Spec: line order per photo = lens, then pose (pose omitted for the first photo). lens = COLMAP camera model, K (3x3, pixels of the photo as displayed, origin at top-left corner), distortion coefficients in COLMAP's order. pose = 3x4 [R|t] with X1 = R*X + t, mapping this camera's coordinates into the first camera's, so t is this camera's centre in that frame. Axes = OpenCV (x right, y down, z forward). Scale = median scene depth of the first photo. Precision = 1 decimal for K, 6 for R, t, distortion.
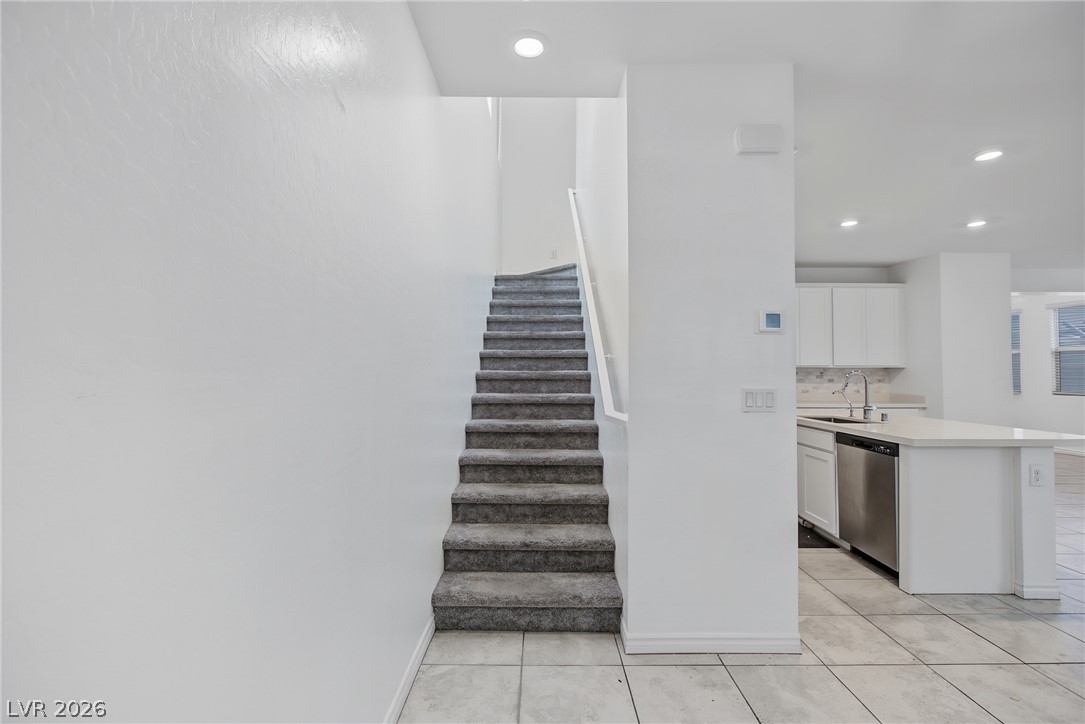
lens RADIAL K [[494.9, 0, 538.5], [0, 494.9, 361.7], [0, 0, 1]] dist [-0.005786, 0.000740]
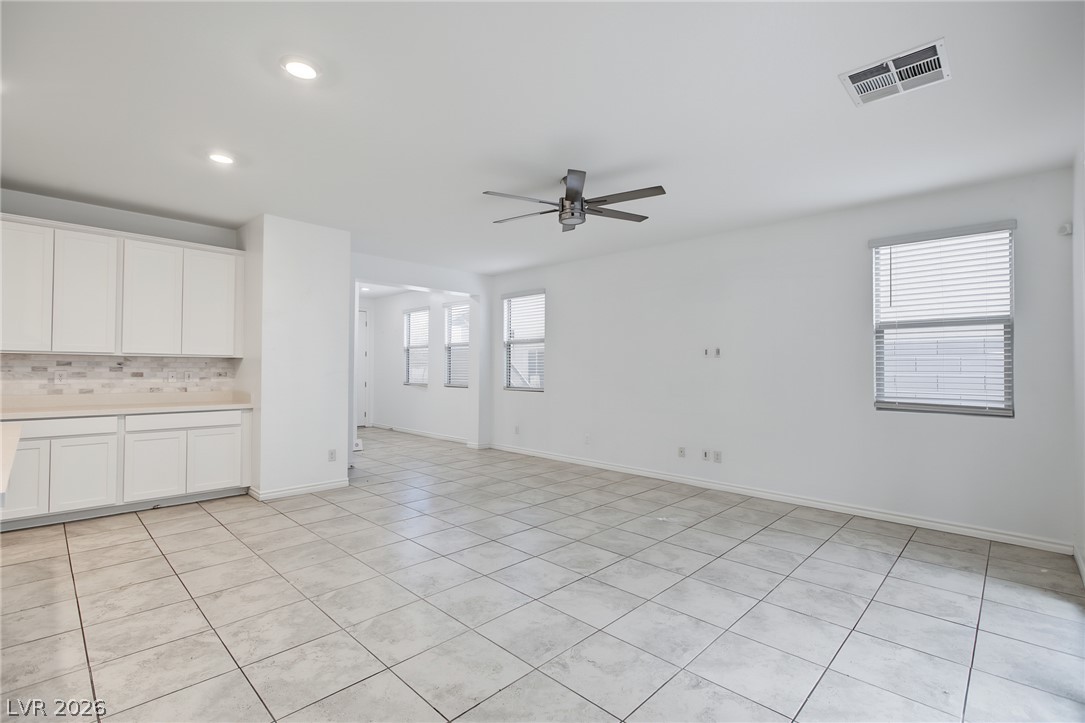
lens RADIAL K [[493.1, 0, 544.6], [0, 493.1, 362.0], [0, 0, 1]] dist [-0.001141, 0.000081]
pose [[0.694868, 0.013283, 0.719014, 0.512610], [-0.023956, 0.999702, 0.004683, 0.003397], [-0.718738, -0.020478, 0.694980, 0.108021]]
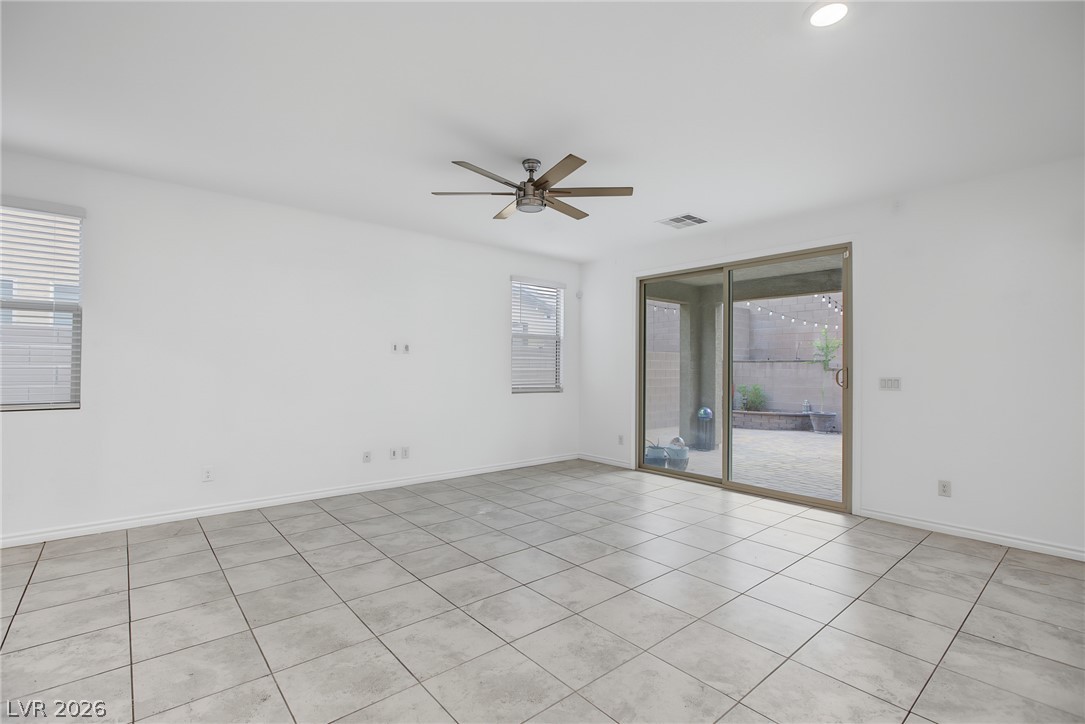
lens RADIAL K [[494.9, 0, 538.5], [0, 494.9, 361.7], [0, 0, 1]] dist [-0.005786, 0.000740]
pose [[-0.649678, -0.000055, 0.760209, 0.531099], [-0.027195, 0.999362, -0.023168, 0.019183], [-0.759723, -0.035726, -0.649265, 0.830116]]
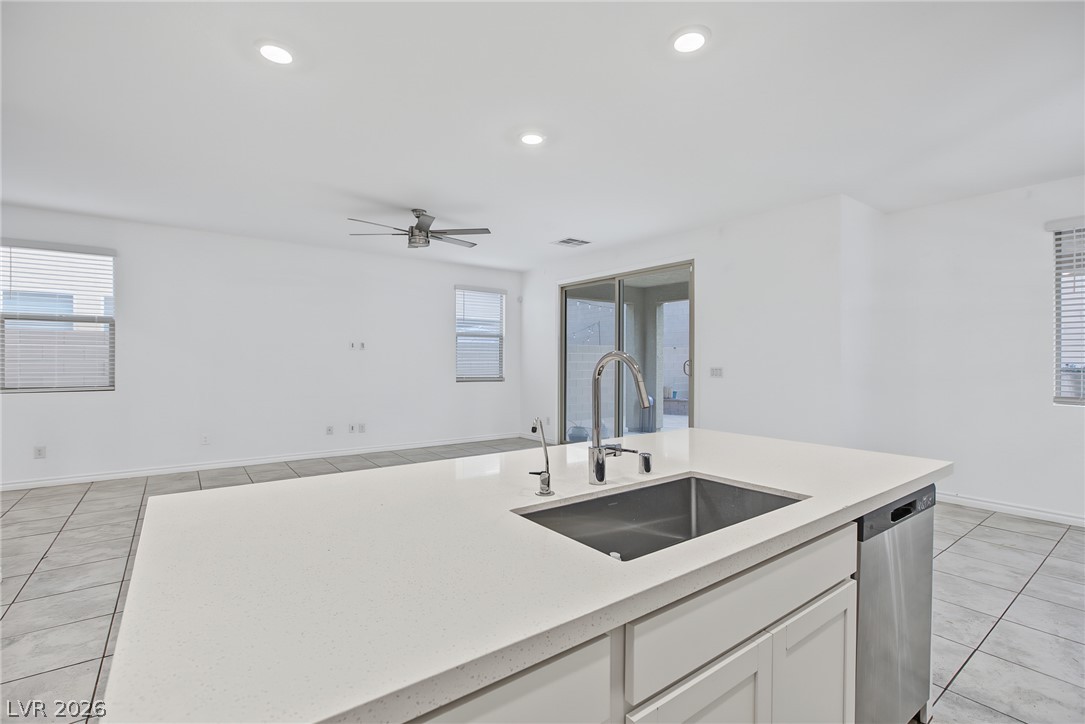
lens RADIAL K [[494.9, 0, 538.5], [0, 494.9, 361.7], [0, 0, 1]] dist [-0.005786, 0.000740]
pose [[-0.594755, -0.007666, 0.803870, 0.241661], [-0.024273, 0.999670, -0.008425, 0.017128], [-0.803540, -0.024523, -0.594745, 0.784785]]
